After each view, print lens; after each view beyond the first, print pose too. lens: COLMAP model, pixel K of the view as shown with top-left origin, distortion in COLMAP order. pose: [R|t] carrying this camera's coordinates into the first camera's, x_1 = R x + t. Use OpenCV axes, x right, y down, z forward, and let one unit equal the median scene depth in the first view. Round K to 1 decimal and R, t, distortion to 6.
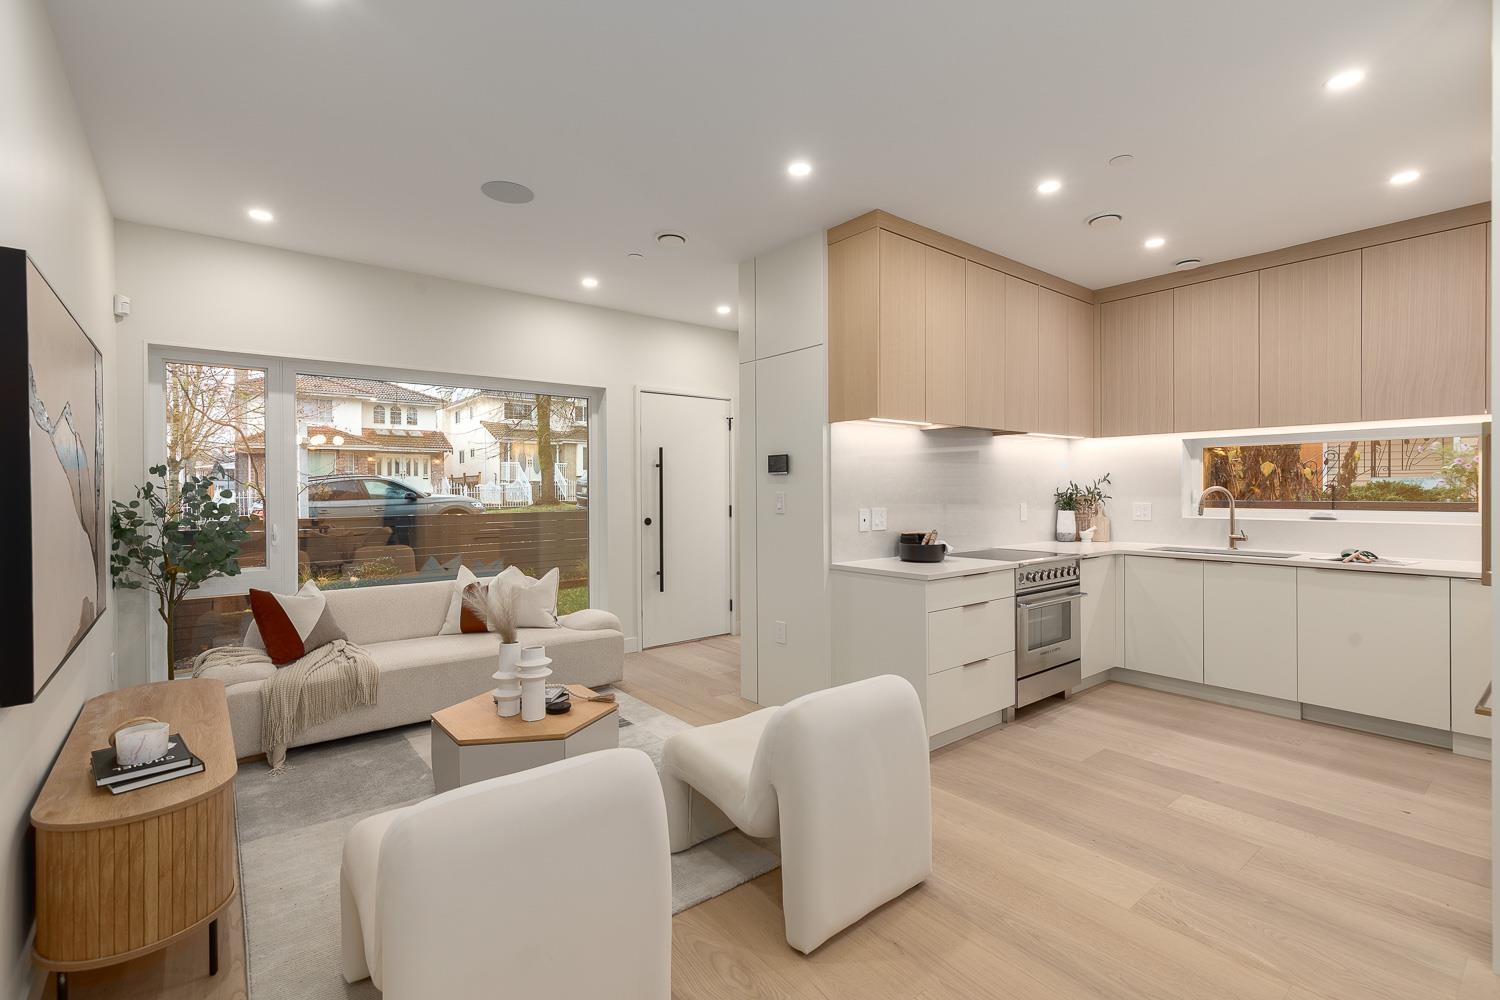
lens RADIAL K [[681.7, 0, 749.5], [0, 681.7, 491.5], [0, 0, 1]] dist [0.001370, -0.000217]
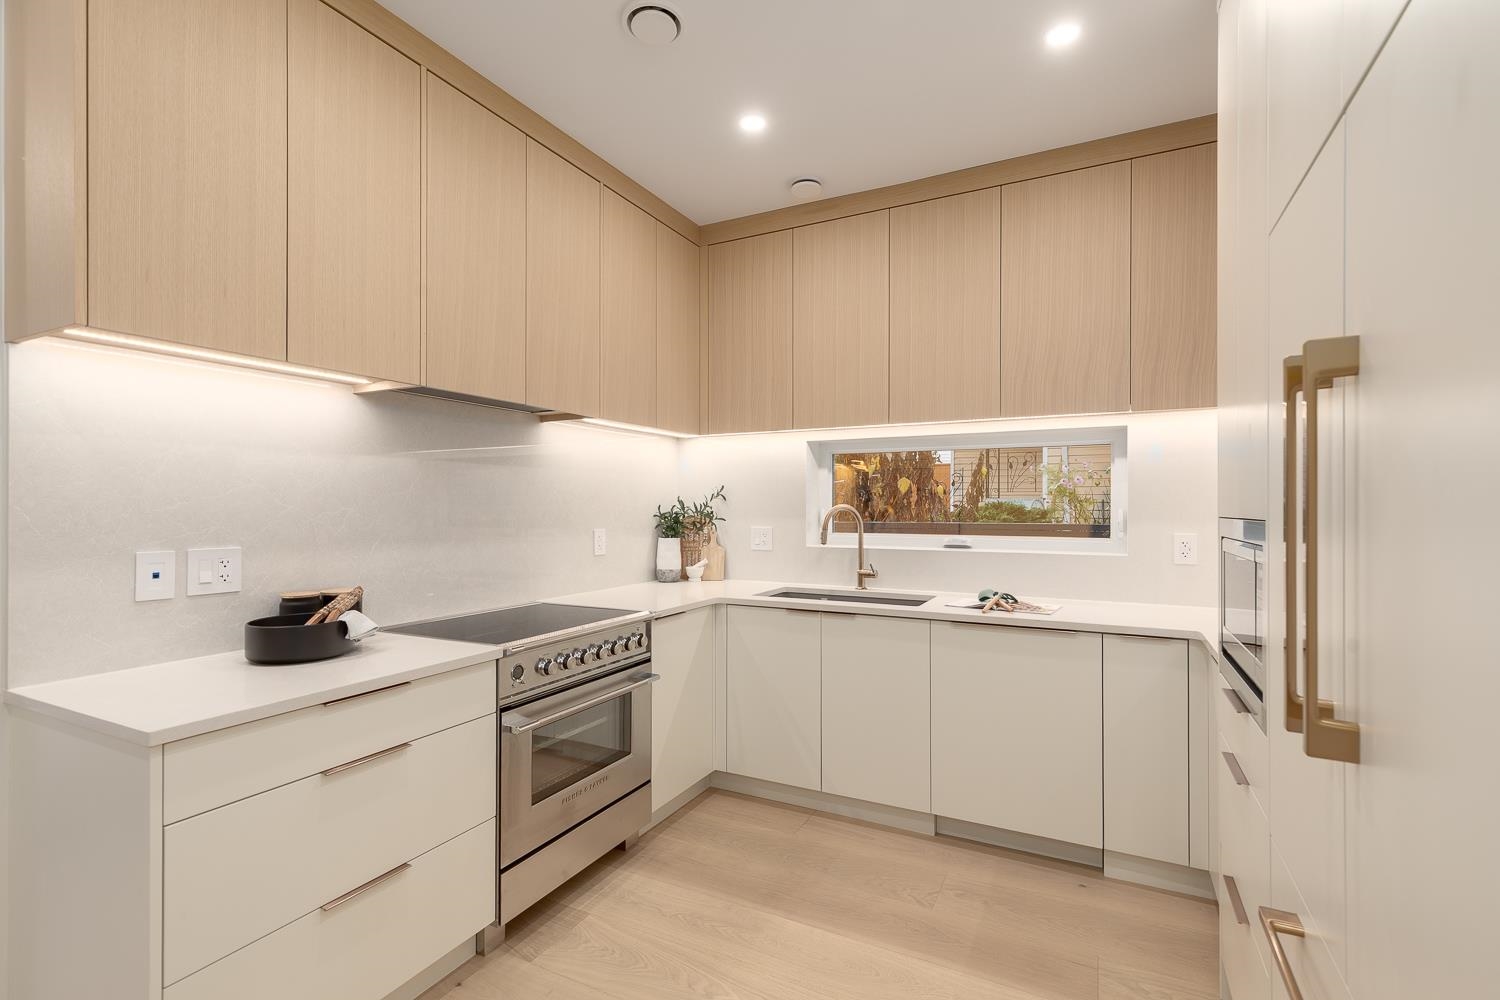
lens RADIAL K [[662.2, 0, 766.4], [0, 662.2, 504.5], [0, 0, 1]] dist [0.004190, -0.000017]
pose [[0.908063, 0.006403, 0.418784, 0.318833], [-0.003228, 0.999960, -0.008290, -0.001523], [-0.418821, 0.006176, 0.908048, 0.396398]]
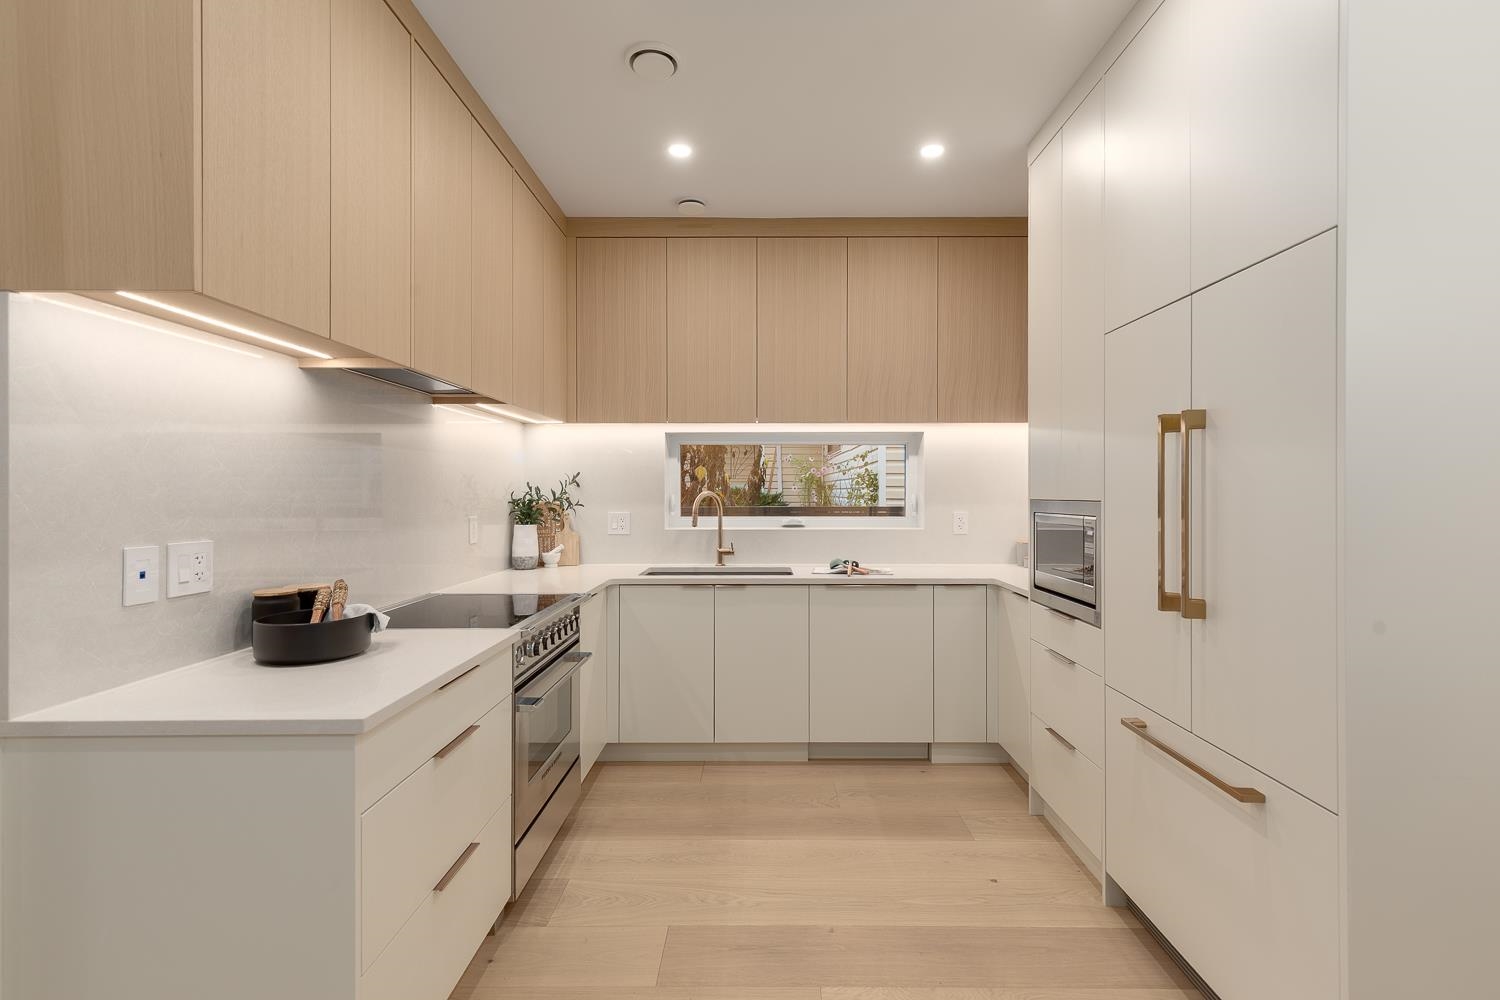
lens RADIAL K [[681.7, 0, 749.5], [0, 681.7, 491.5], [0, 0, 1]] dist [0.001370, -0.000217]
pose [[0.629721, 0.005111, 0.776805, 0.078364], [0.000667, 0.999974, -0.007120, -0.000989], [-0.776821, 0.005002, 0.629701, 0.452671]]
